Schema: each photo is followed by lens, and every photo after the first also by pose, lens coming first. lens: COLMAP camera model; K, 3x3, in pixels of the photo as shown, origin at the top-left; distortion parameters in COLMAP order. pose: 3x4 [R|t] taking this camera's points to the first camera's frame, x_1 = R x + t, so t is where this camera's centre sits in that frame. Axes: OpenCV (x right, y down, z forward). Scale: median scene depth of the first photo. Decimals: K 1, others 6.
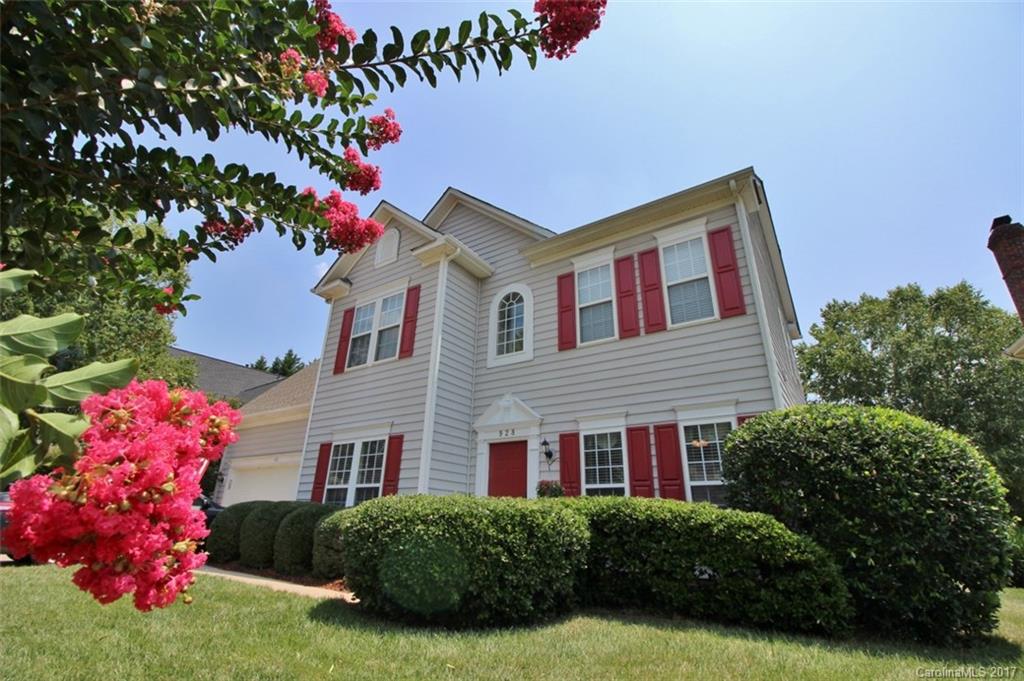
lens RADIAL K [[472.8, 0, 510.4], [0, 472.8, 336.0], [0, 0, 1]] dist [-0.001735, -0.000794]
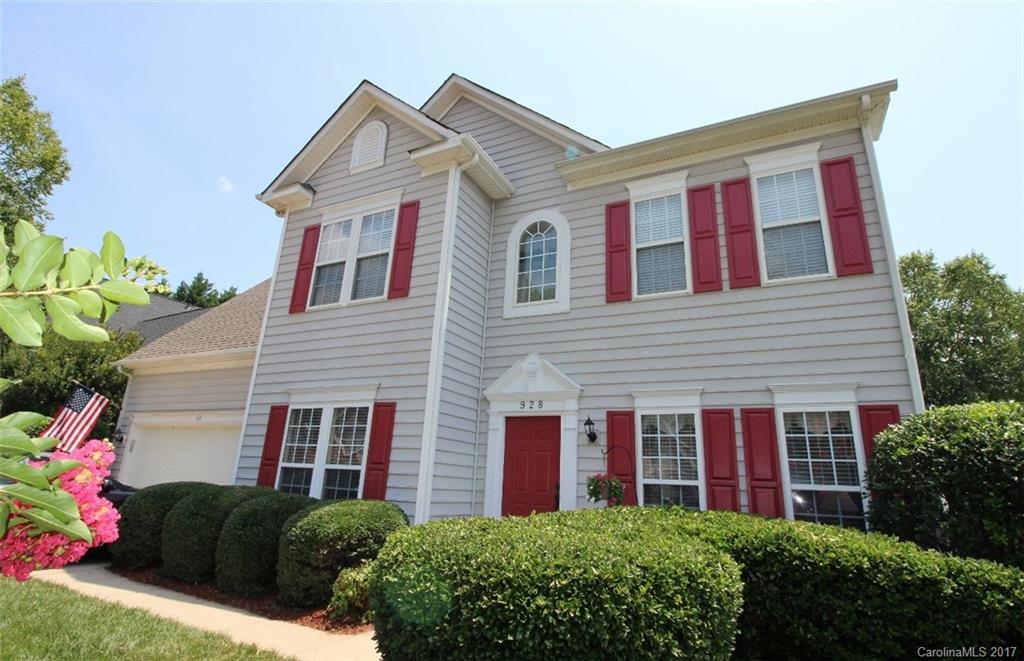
lens RADIAL K [[518.4, 0, 514.9], [0, 518.4, 323.8], [0, 0, 1]] dist [-0.005254, -0.004630]
pose [[0.990423, 0.058949, 0.124850, -0.149786], [-0.070030, 0.993804, 0.086311, 0.003193], [-0.118988, -0.094227, 0.988414, 0.184815]]
